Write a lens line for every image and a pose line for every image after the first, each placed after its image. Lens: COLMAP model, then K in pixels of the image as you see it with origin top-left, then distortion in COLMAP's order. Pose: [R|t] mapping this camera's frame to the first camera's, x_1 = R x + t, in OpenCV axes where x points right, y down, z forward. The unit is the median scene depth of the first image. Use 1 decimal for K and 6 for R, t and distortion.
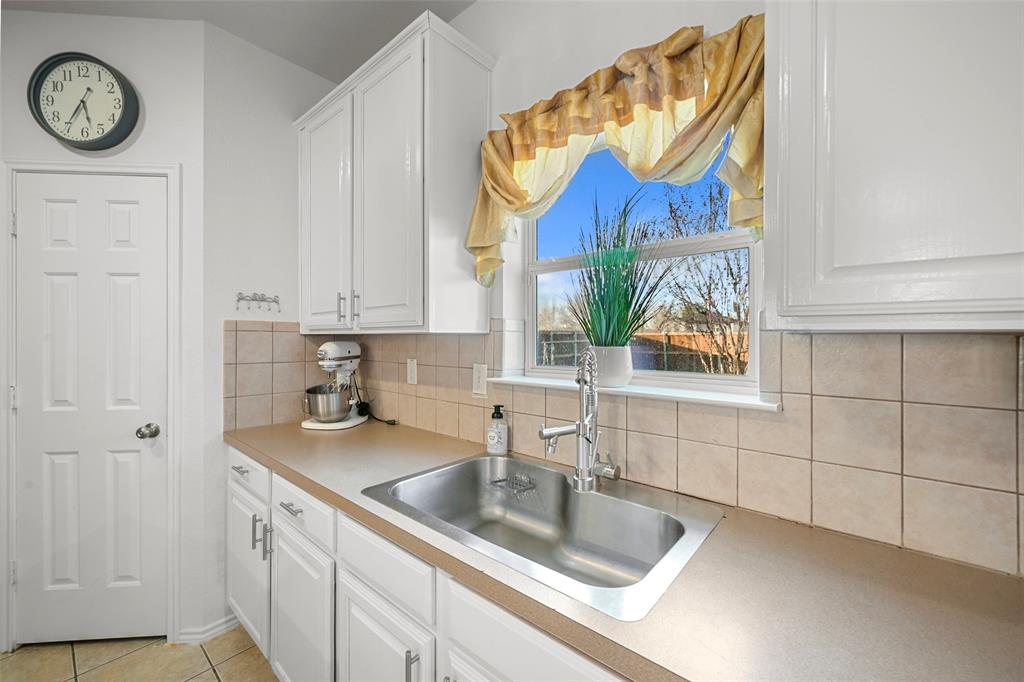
lens RADIAL K [[406.5, 0, 518.2], [0, 406.5, 335.9], [0, 0, 1]] dist [-0.002574, 0.000945]
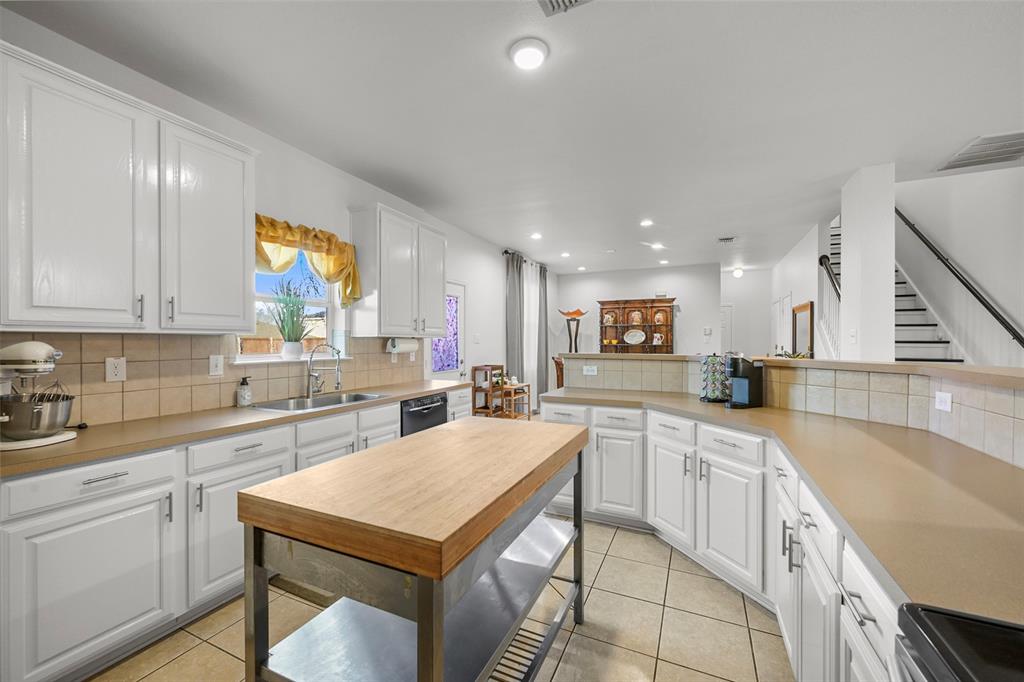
lens RADIAL K [[406.5, 0, 507.9], [0, 406.5, 346.3], [0, 0, 1]] dist [-0.002574, 0.000945]
pose [[-0.263284, -0.012092, 0.964643, -1.619003], [-0.000204, 0.999922, 0.012479, 0.016267], [-0.964718, 0.003089, -0.263266, 0.318262]]
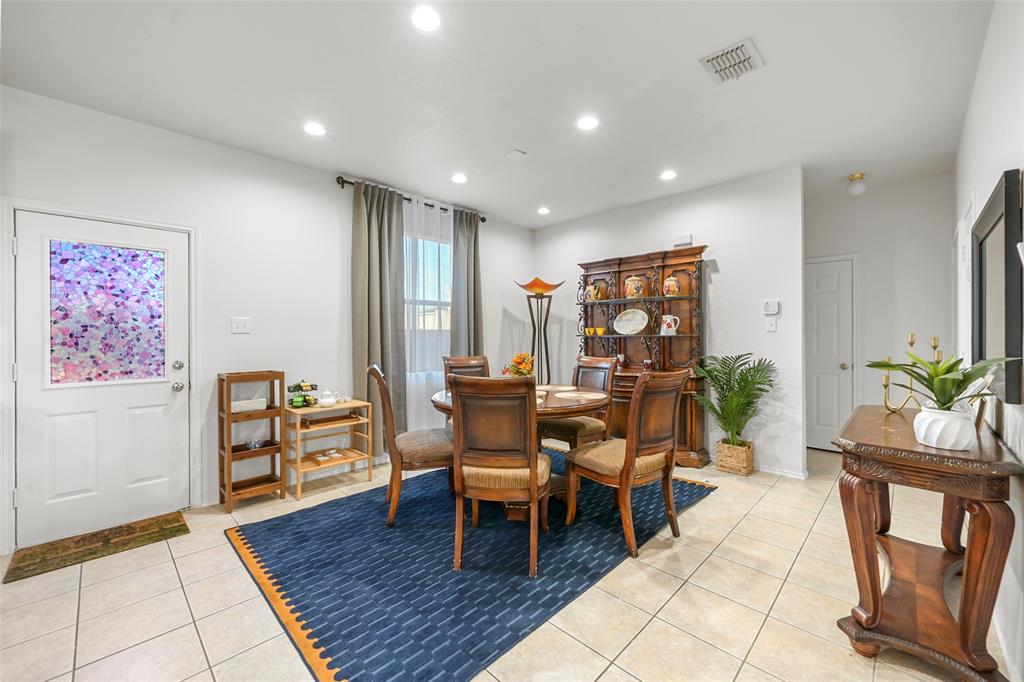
lens RADIAL K [[406.5, 0, 511.9], [0, 406.5, 335.3], [0, 0, 1]] dist [-0.002574, 0.000945]
pose [[0.075881, -0.002285, 0.997114, -0.304205], [0.004058, 0.999990, 0.001983, 0.042258], [-0.997109, 0.003896, 0.075889, -1.552895]]
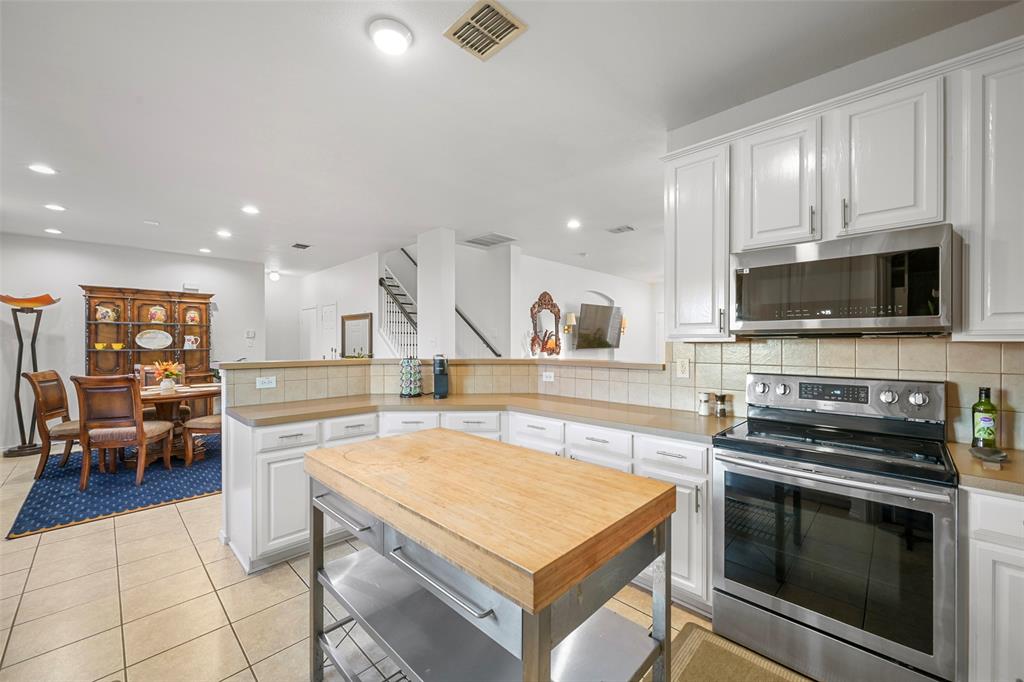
lens RADIAL K [[406.5, 0, 518.5], [0, 406.5, 344.3], [0, 0, 1]] dist [-0.002574, 0.000945]
pose [[-0.997798, 0.000993, 0.066313, -0.971573], [0.001260, 0.999991, 0.003990, 0.000426], [-0.066308, 0.004065, -0.997791, 0.945515]]
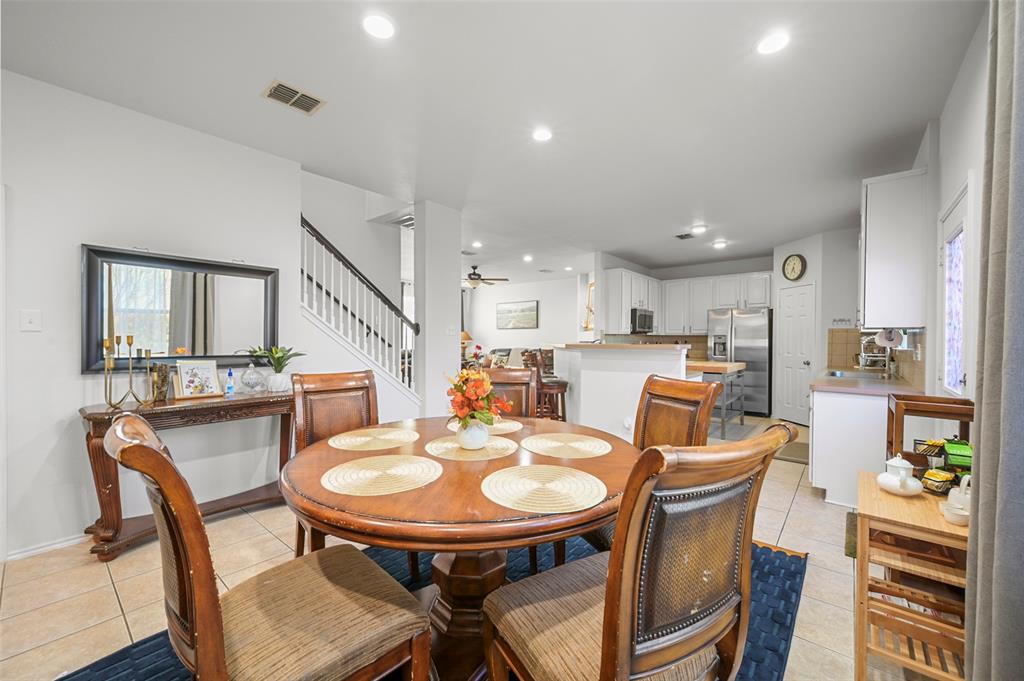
lens RADIAL K [[405.5, 0, 511.0], [0, 405.5, 346.4], [0, 0, 1]] dist [0.013748, 0.000001]
pose [[0.003881, 0.018118, -0.999828, 2.339458], [-0.004575, 0.999826, 0.018100, 0.050849], [0.999982, 0.004503, 0.003963, -1.383854]]
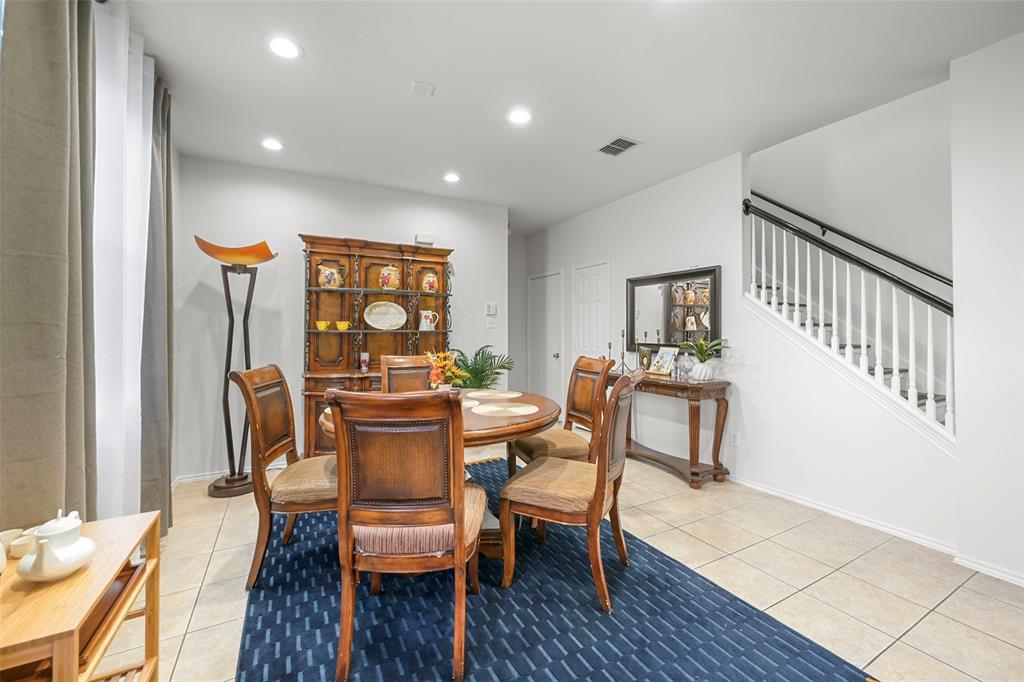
lens RADIAL K [[406.5, 0, 514.2], [0, 406.5, 324.6], [0, 0, 1]] dist [-0.002574, 0.000945]
pose [[-0.939293, 0.004317, 0.343088, 0.749141], [0.000000, 0.999921, -0.012583, 0.045059], [-0.343115, -0.011819, -0.939219, -0.293281]]
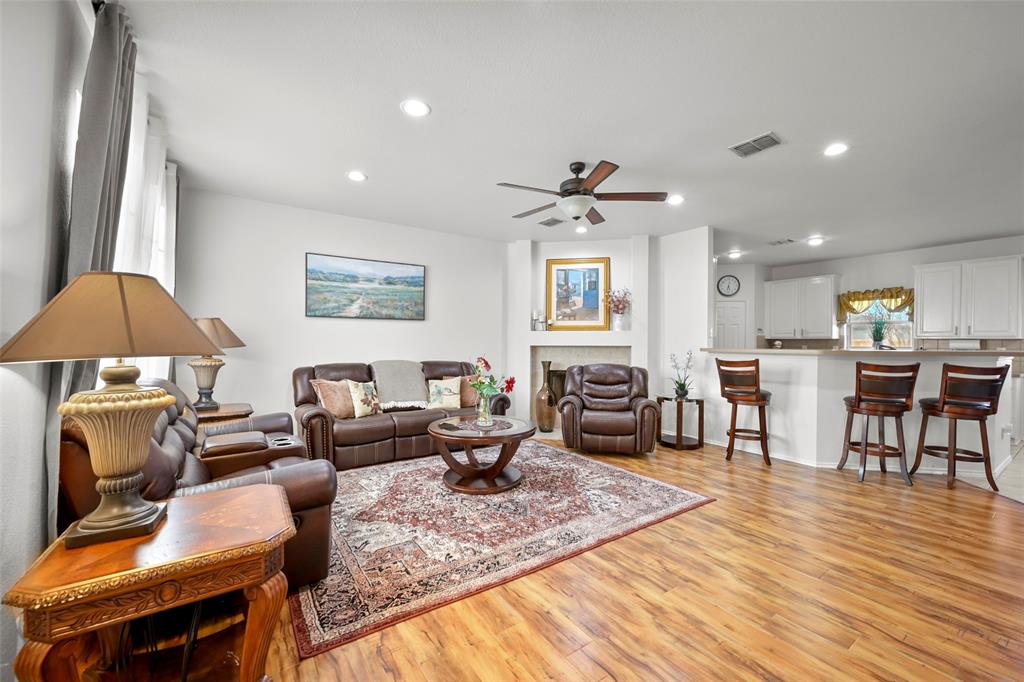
lens RADIAL K [[406.5, 0, 518.3], [0, 406.5, 347.2], [0, 0, 1]] dist [-0.002574, 0.000945]
pose [[0.963764, 0.009345, -0.266591, -1.959999], [-0.006923, 0.999926, 0.010024, 0.054070], [0.266665, -0.007815, 0.963758, -3.620670]]
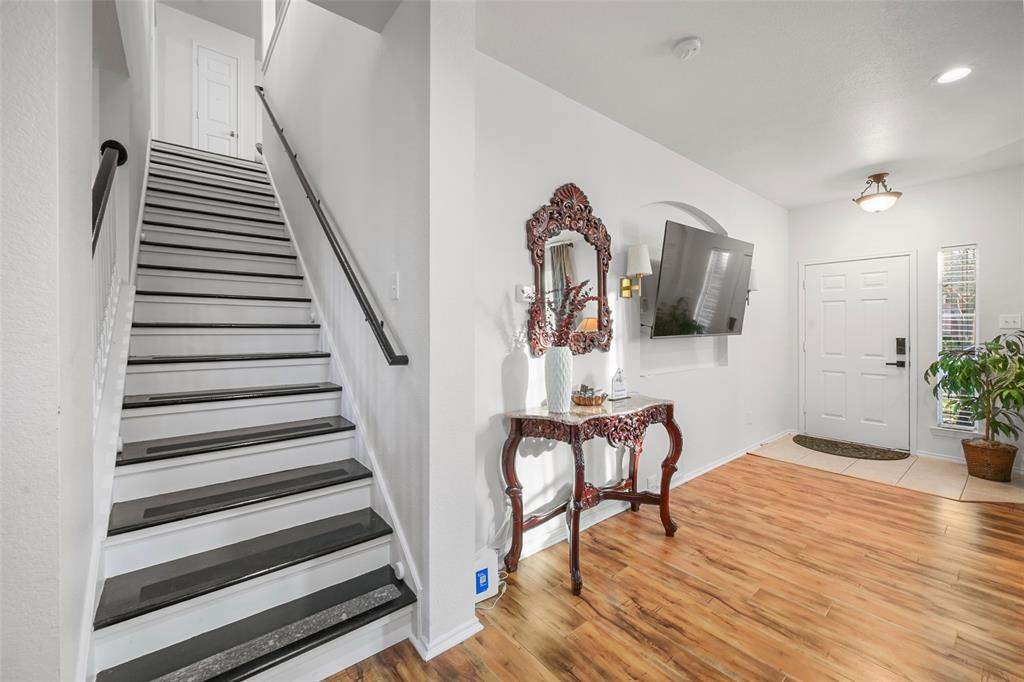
lens RADIAL K [[406.5, 0, 517.8], [0, 406.5, 331.7], [0, 0, 1]] dist [-0.002574, 0.000945]
pose [[-0.982656, 0.000338, 0.185438, -1.050741], [0.002831, 0.999909, 0.013180, 0.022498], [-0.185417, 0.013476, -0.982568, -1.375583]]
